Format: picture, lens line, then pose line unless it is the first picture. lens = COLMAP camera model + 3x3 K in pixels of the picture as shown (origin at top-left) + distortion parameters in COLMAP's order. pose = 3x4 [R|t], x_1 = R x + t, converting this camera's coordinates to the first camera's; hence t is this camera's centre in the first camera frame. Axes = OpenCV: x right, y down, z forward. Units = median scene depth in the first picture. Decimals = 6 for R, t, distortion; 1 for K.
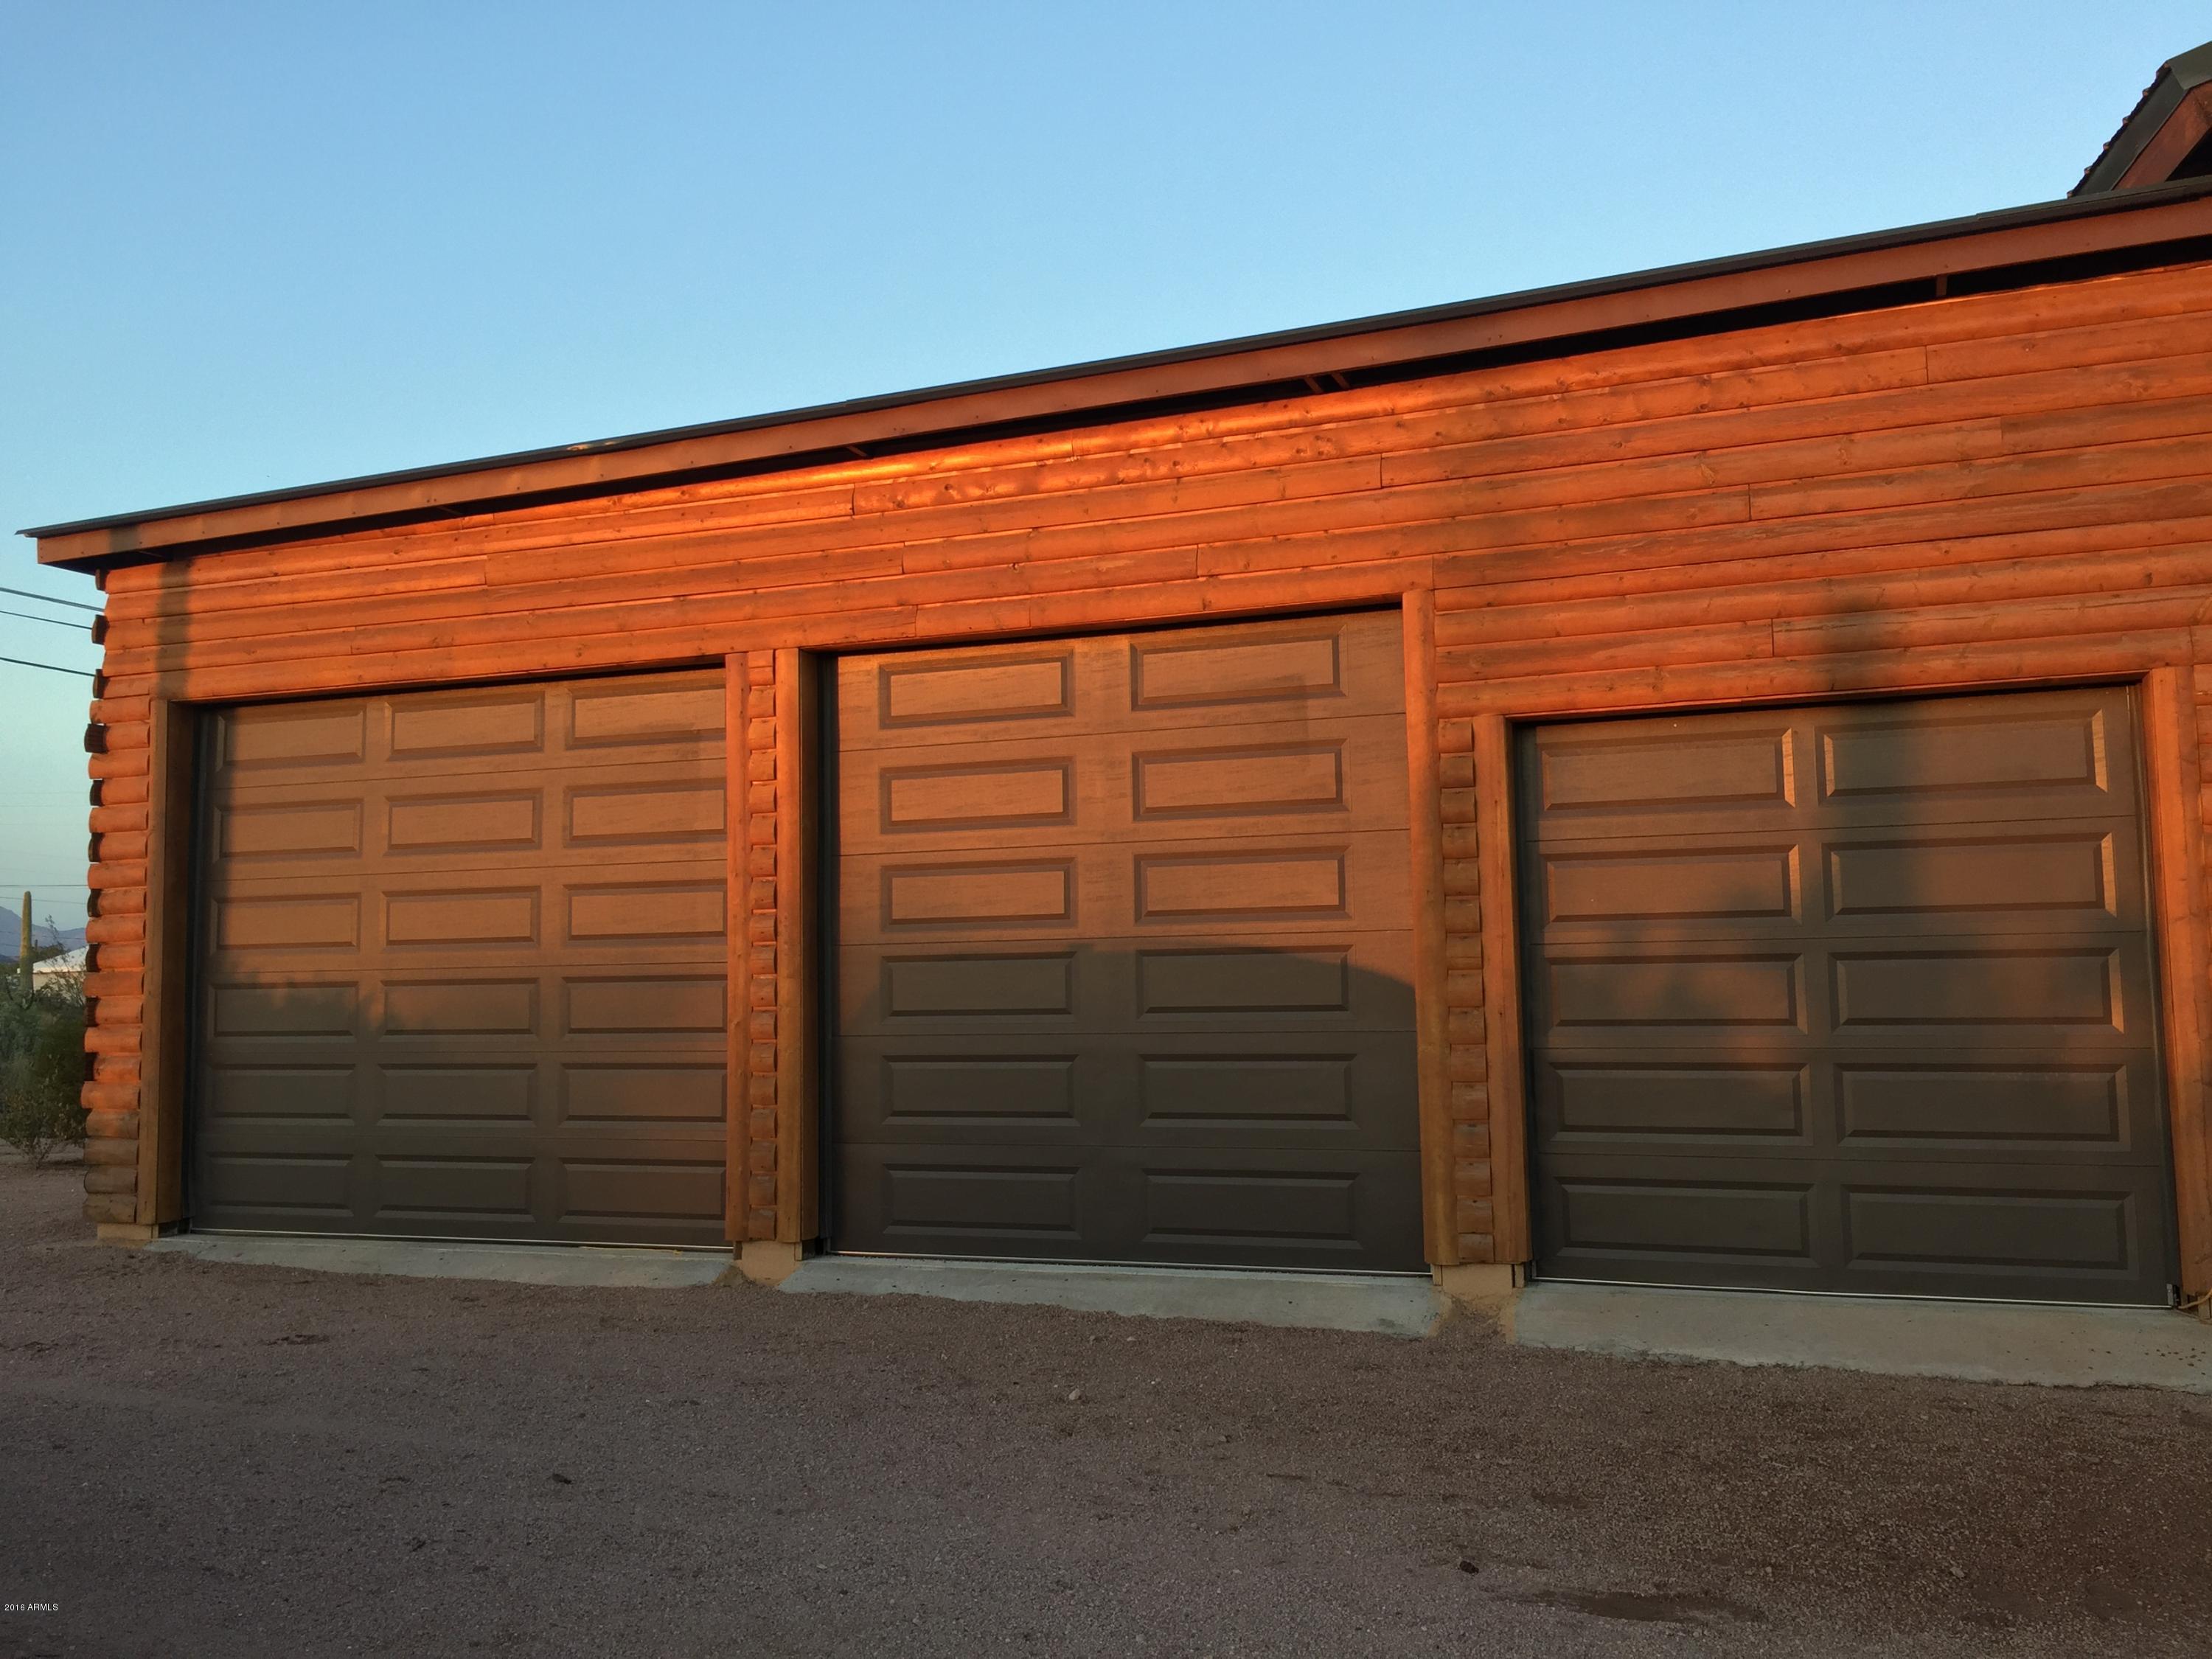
lens RADIAL K [[1885.4, 0, 1100.5], [0, 1885.4, 823.3], [0, 0, 1]] dist [0.081345, -0.108320]
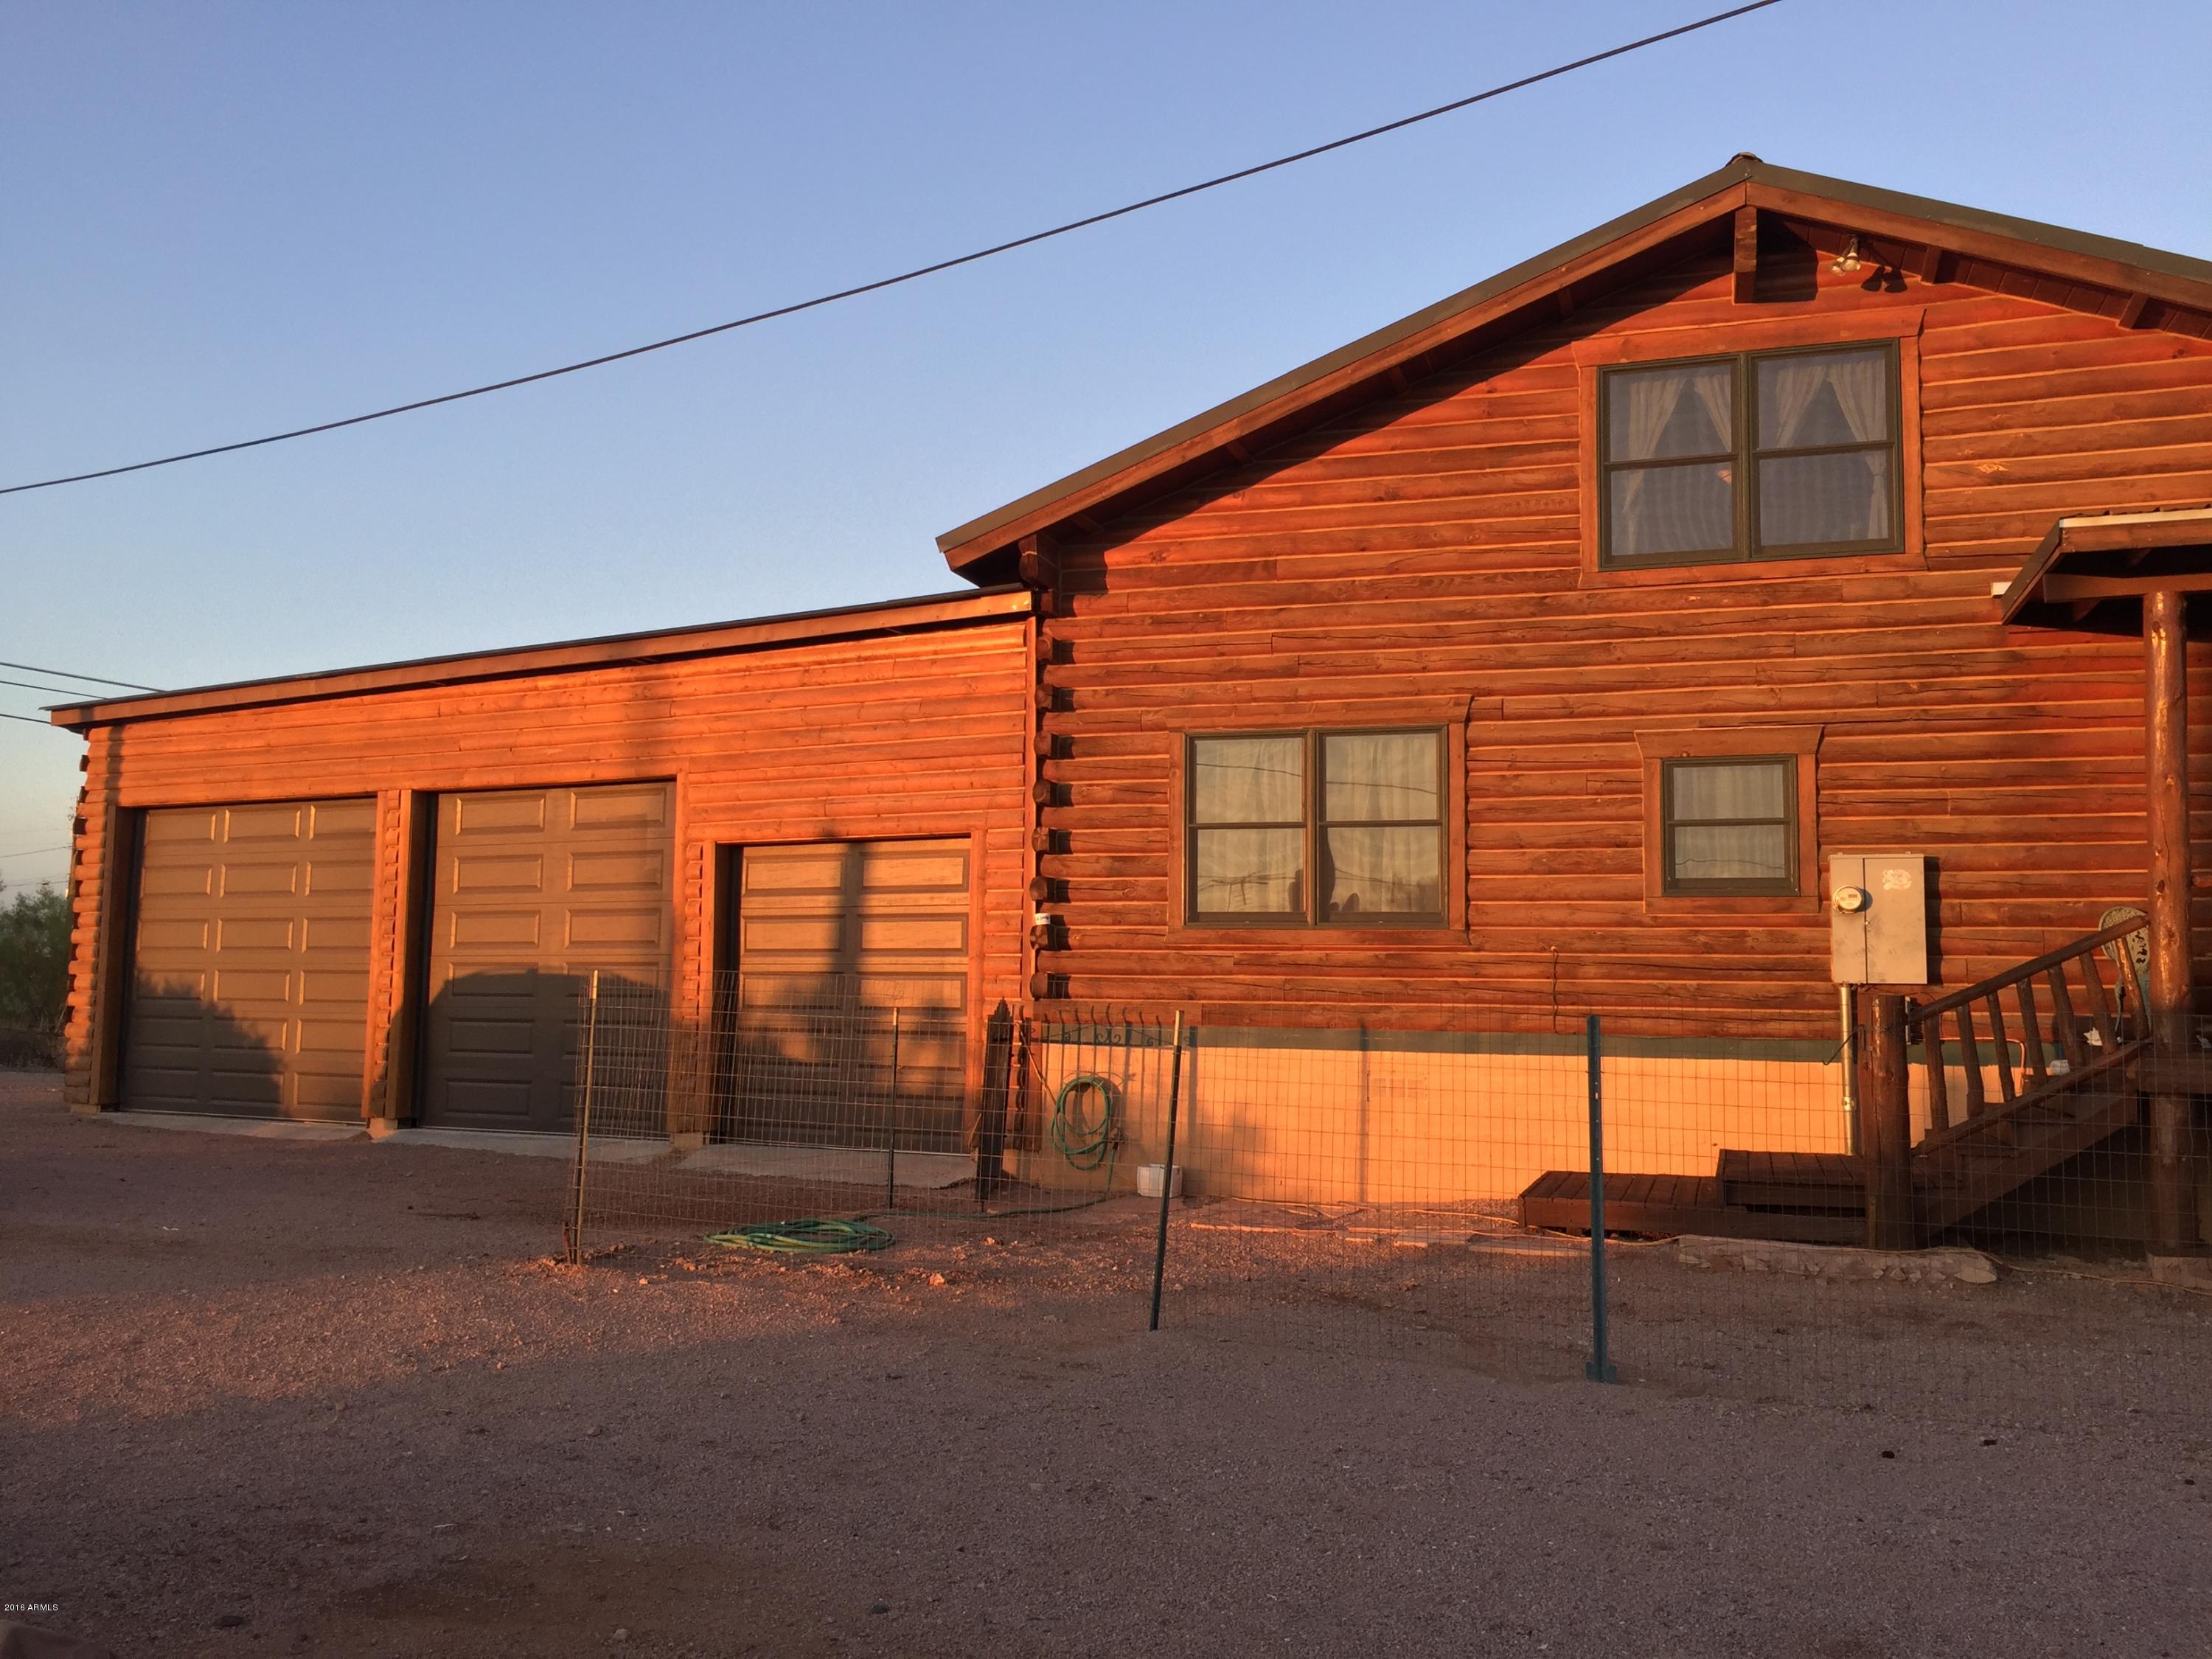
lens RADIAL K [[1885.4, 0, 1107.6], [0, 1885.4, 825.4], [0, 0, 1]] dist [0.081345, -0.108320]
pose [[0.991670, 0.016973, -0.127684, 0.717235], [-0.017817, 0.999826, -0.005465, -0.059729], [0.127569, 0.007695, 0.991800, -0.696896]]
